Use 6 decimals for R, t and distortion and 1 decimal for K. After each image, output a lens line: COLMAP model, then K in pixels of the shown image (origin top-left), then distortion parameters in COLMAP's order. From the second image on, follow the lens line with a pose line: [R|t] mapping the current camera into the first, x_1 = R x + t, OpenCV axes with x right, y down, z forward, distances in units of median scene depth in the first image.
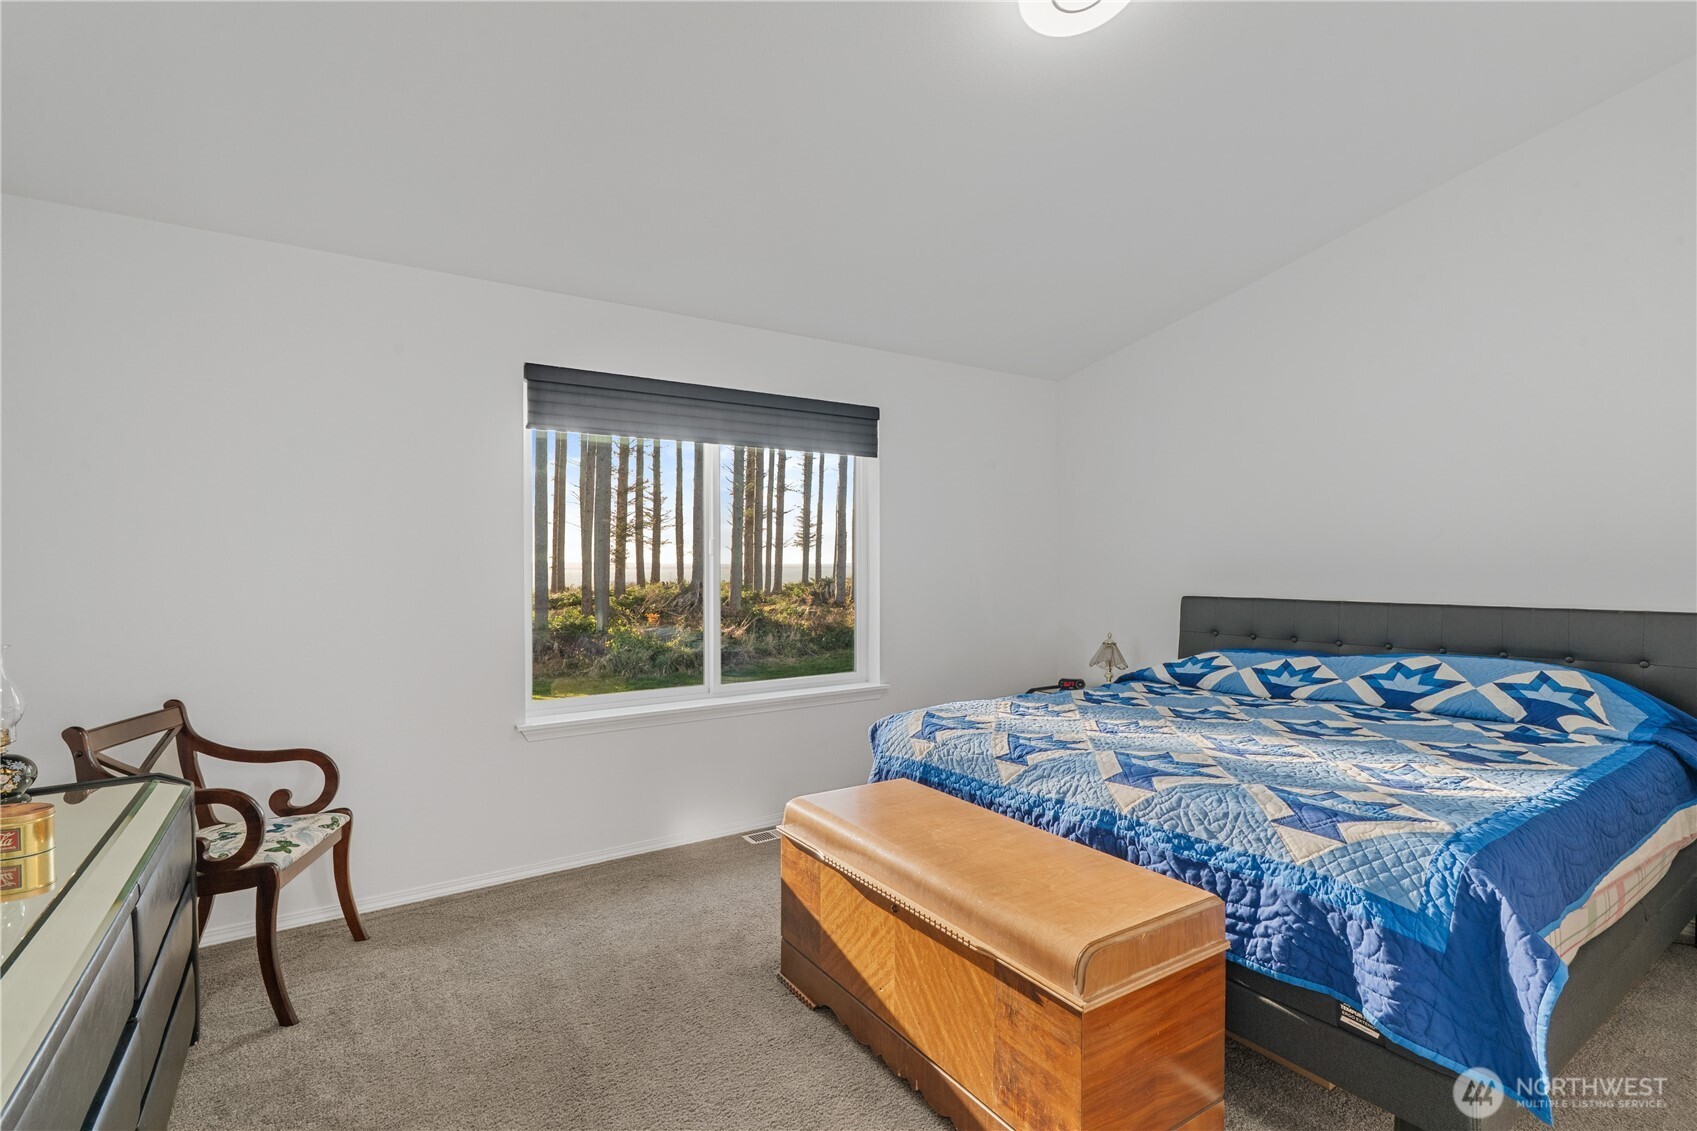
lens RADIAL K [[761.0, 0, 848.5], [0, 761.0, 565.5], [0, 0, 1]] dist [-0.008295, 0.005834]
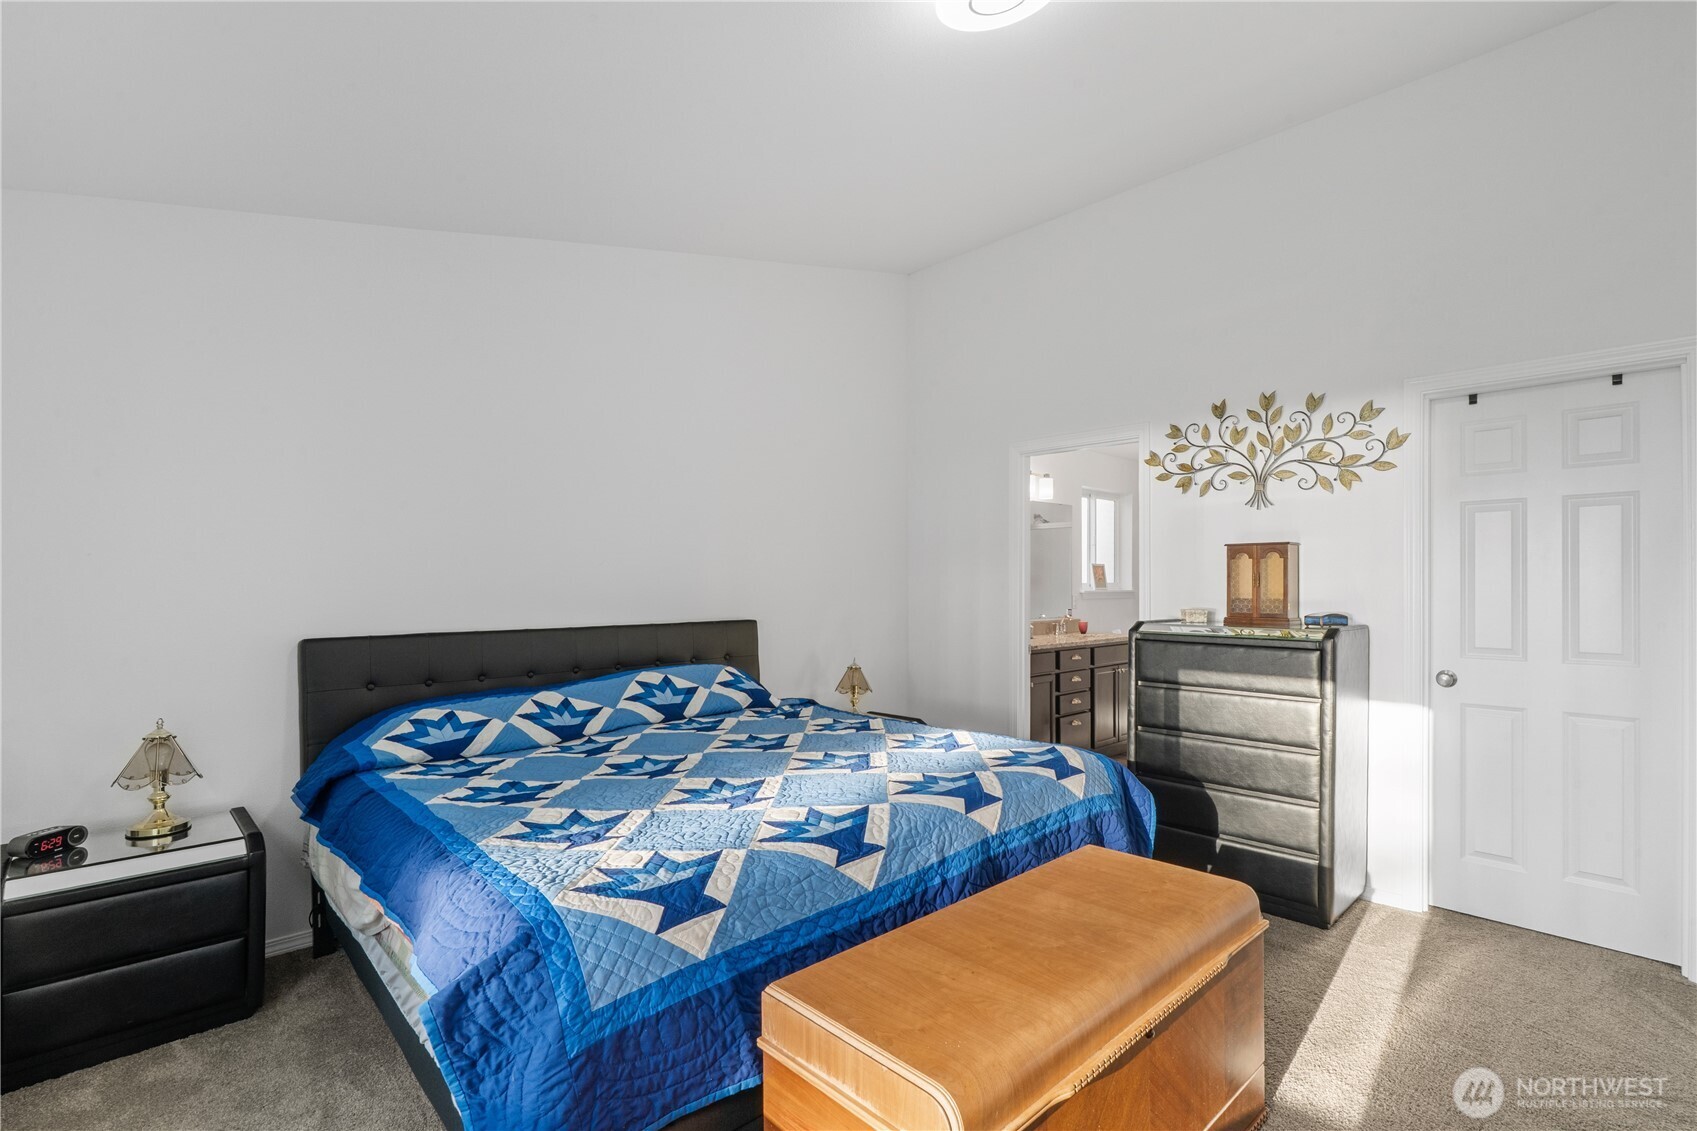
lens RADIAL K [[778.0, 0, 848.5], [0, 778.0, 565.5], [0, 0, 1]] dist [-0.001739, 0.000601]
pose [[-0.151932, 0.025503, 0.988062, -0.585084], [0.007305, 0.999669, -0.024679, -0.010228], [-0.988364, 0.003468, -0.152068, 1.205745]]
